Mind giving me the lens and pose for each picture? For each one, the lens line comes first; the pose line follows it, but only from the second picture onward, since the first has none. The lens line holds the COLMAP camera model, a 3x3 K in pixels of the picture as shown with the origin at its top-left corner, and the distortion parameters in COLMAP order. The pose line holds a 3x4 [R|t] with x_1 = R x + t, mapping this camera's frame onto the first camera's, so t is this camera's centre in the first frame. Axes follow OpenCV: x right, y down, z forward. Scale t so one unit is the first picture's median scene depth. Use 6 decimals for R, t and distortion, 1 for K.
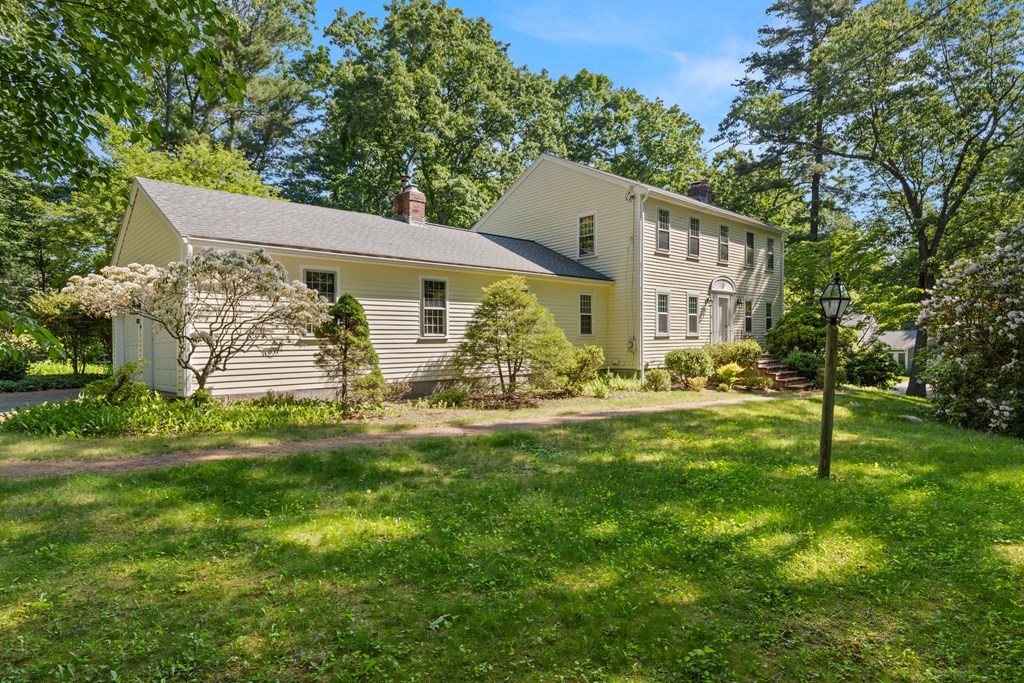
lens RADIAL K [[550.7, 0, 514.1], [0, 550.7, 336.9], [0, 0, 1]] dist [-0.007098, 0.000156]
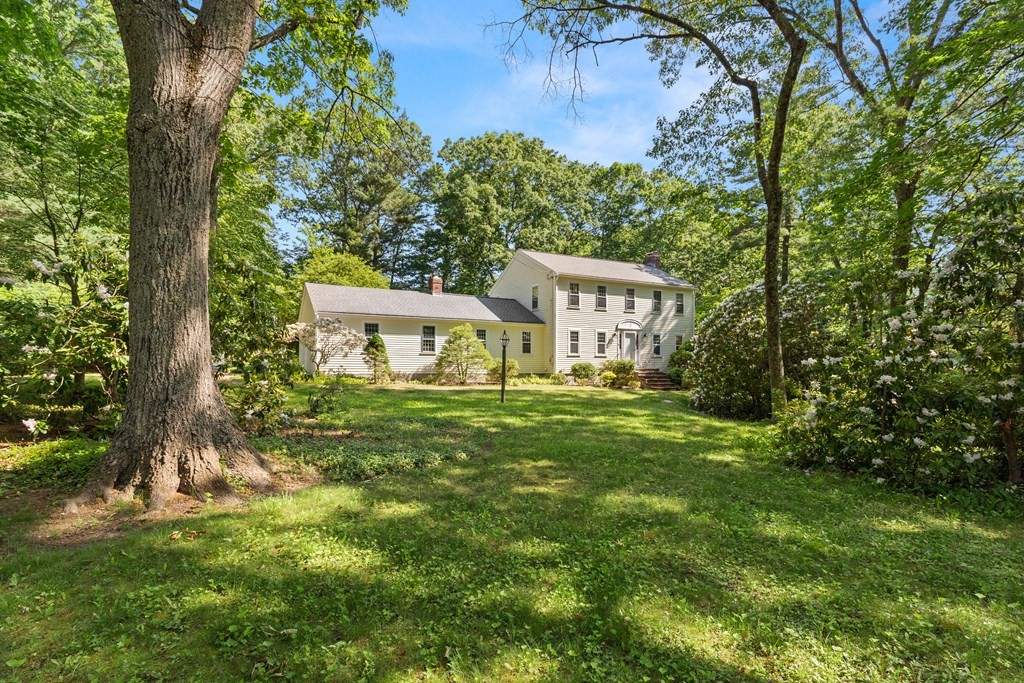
lens RADIAL K [[461.8, 0, 509.7], [0, 461.8, 347.7], [0, 0, 1]] dist [0.006821, -0.000518]
pose [[0.967672, 0.017124, -0.251629, 0.436881], [-0.021743, 0.999642, -0.015588, 0.000964], [0.251272, 0.020555, 0.967698, -0.453212]]
